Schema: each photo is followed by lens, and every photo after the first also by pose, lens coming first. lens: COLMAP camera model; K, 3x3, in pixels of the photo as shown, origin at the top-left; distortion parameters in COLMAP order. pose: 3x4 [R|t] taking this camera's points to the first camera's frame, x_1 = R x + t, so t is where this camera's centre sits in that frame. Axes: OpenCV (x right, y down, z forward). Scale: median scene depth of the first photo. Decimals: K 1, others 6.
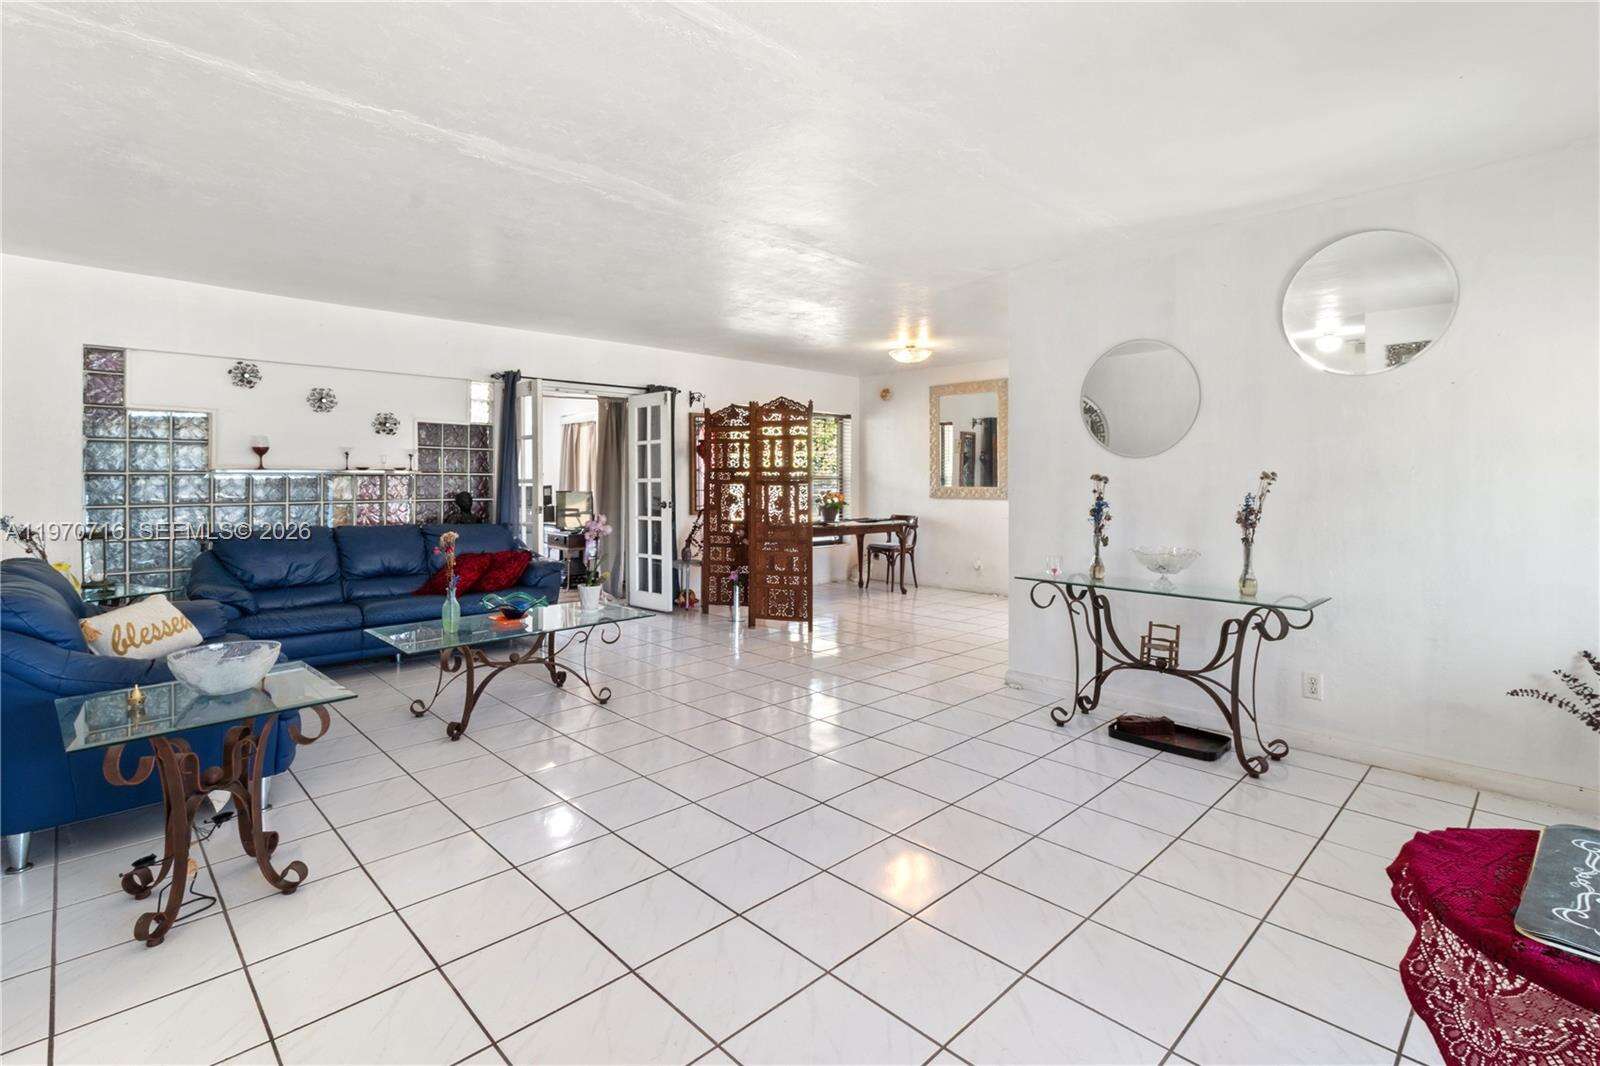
lens RADIAL K [[752.1, 0, 804.9], [0, 752.1, 479.5], [0, 0, 1]] dist [0.001261, 0.000204]
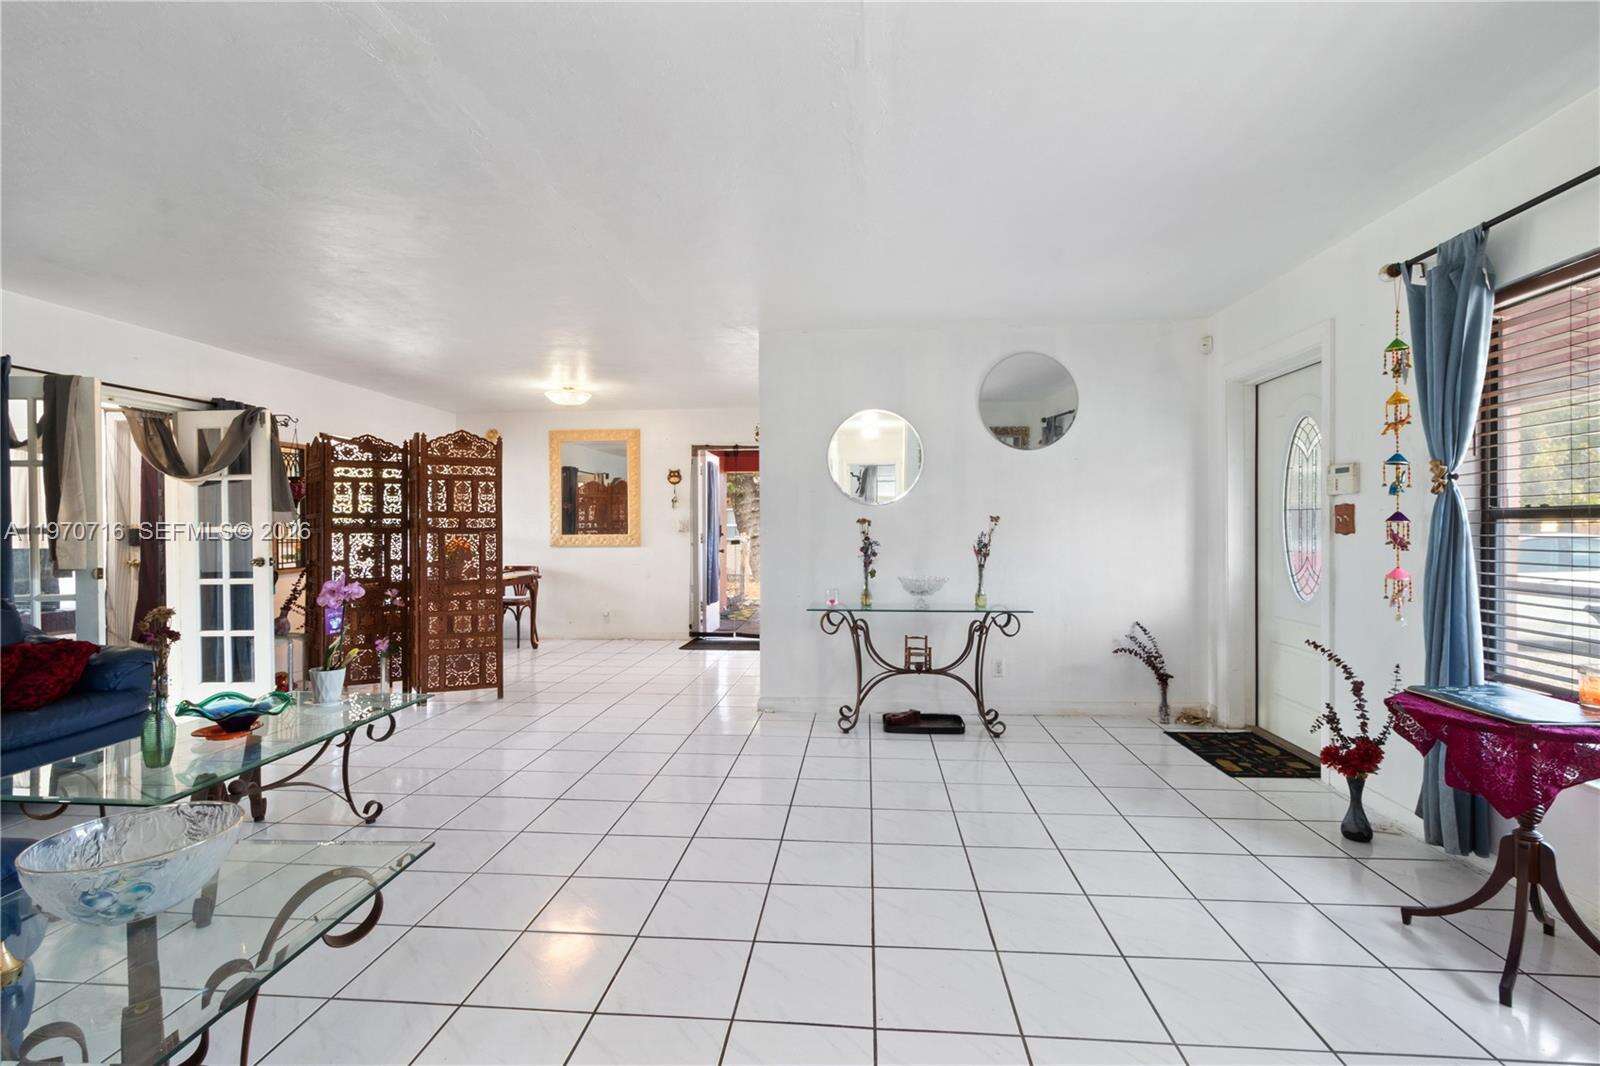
lens RADIAL K [[726.8, 0, 800.0], [0, 726.8, 533.0], [0, 0, 1]] dist [-0.002487, -0.000267]
pose [[0.757324, -0.009478, 0.652970, -0.430260], [0.008044, 0.999954, 0.005186, 0.009426], [-0.652989, 0.001325, 0.757366, 0.180904]]
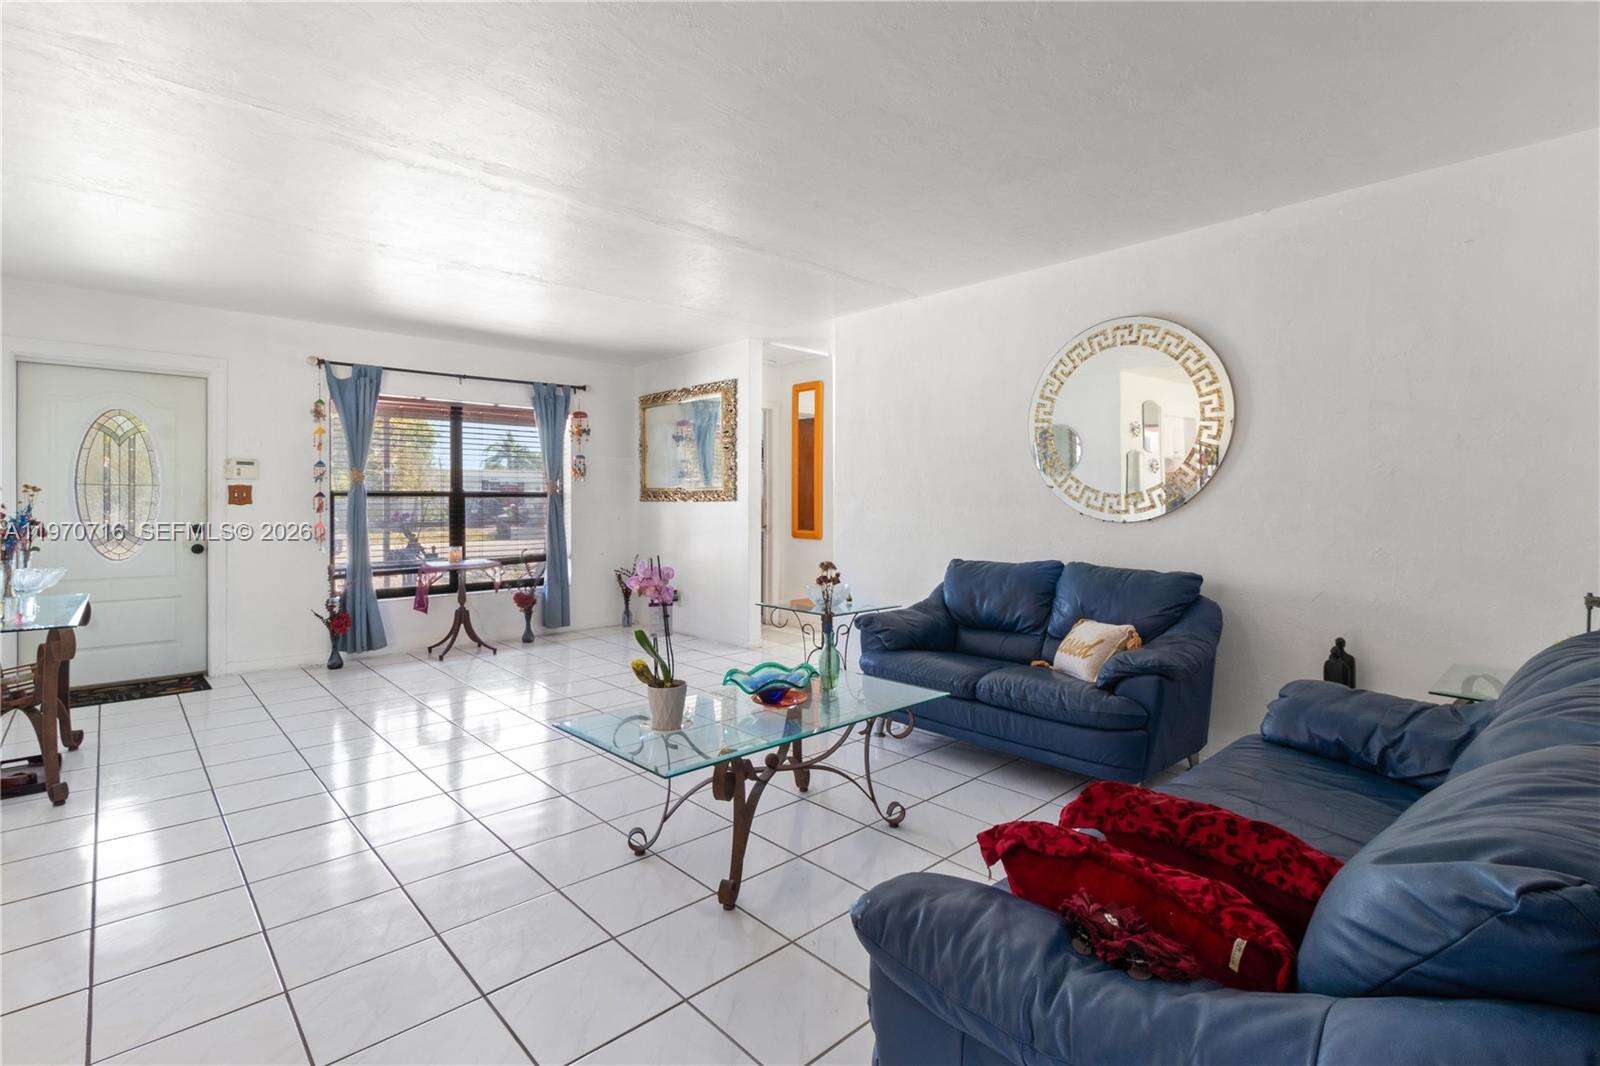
lens RADIAL K [[748.8, 0, 806.3], [0, 748.8, 488.3], [0, 0, 1]] dist [0.001072, 0.000204]
pose [[-0.999666, -0.003525, 0.025600, -0.443764], [-0.003731, 0.999961, -0.008021, -0.002320], [-0.025571, -0.008114, -0.999640, 1.678534]]
